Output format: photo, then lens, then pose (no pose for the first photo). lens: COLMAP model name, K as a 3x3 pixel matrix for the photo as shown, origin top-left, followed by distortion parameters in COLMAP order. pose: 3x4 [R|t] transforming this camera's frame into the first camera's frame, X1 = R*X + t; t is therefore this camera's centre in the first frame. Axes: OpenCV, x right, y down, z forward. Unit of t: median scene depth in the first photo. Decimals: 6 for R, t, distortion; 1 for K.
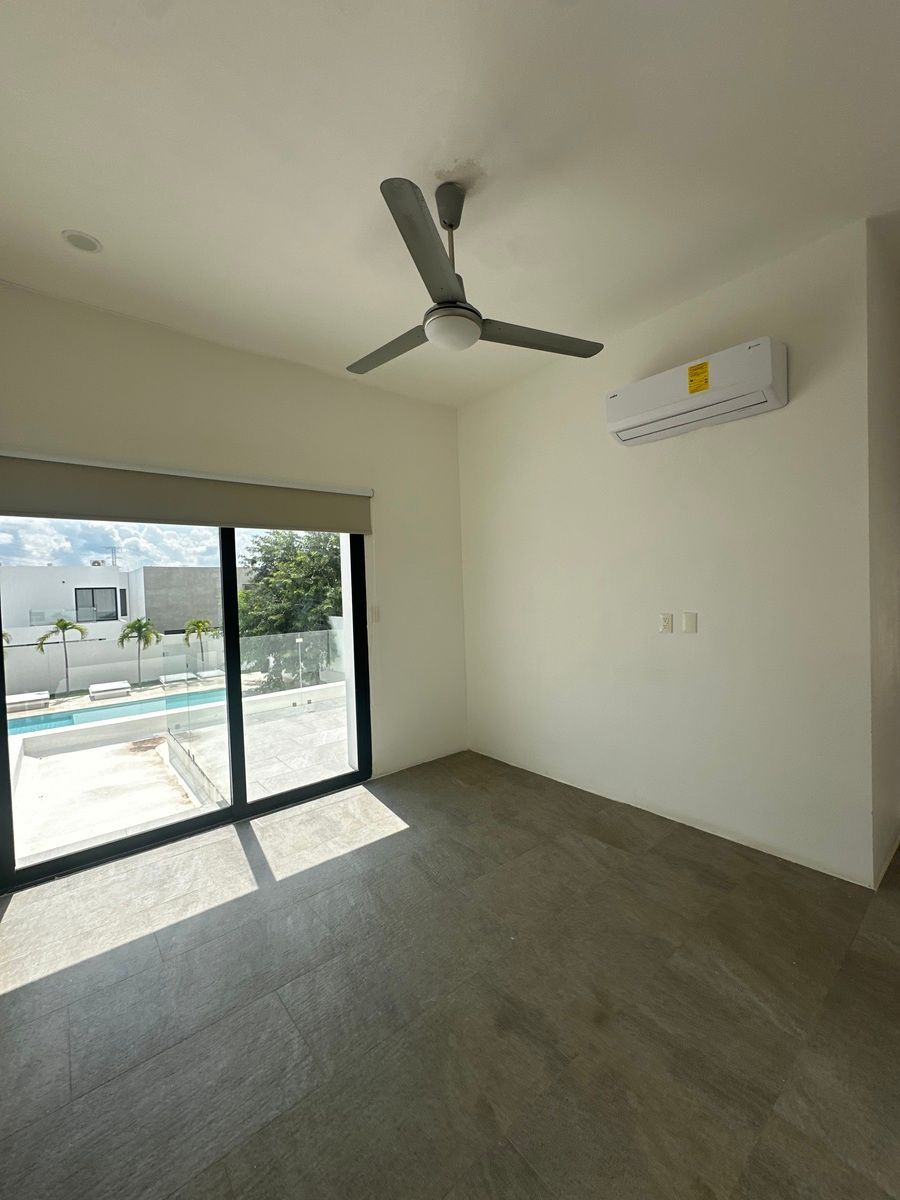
lens RADIAL K [[477.6, 0, 449.3], [0, 477.6, 598.9], [0, 0, 1]] dist [-0.003850, -0.000422]
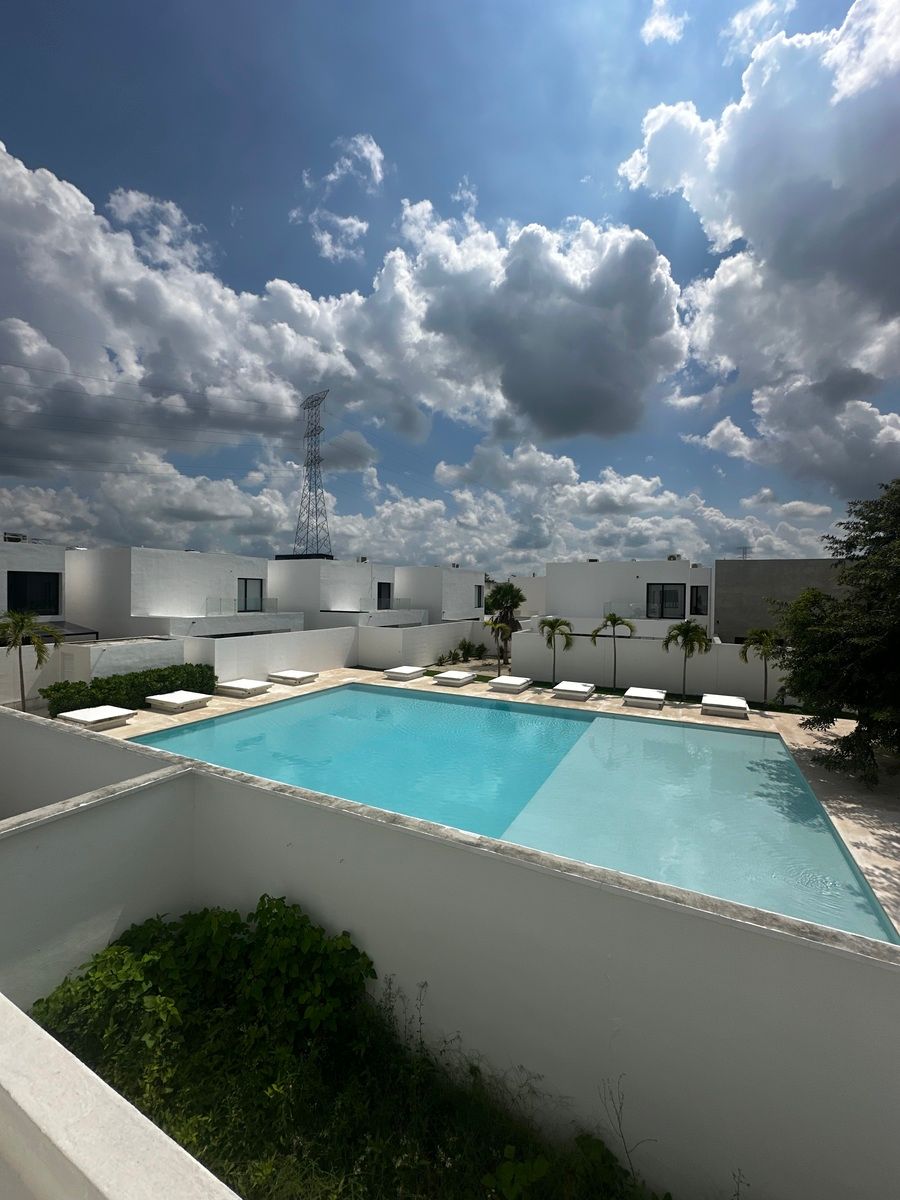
lens RADIAL K [[477.6, 0, 451.8], [0, 477.6, 597.3], [0, 0, 1]] dist [-0.003850, -0.000422]
pose [[0.391767, 0.049928, -0.918709, -0.039389], [-0.052454, 0.998115, 0.031875, -0.004155], [0.918568, 0.035702, 0.393647, 0.284591]]
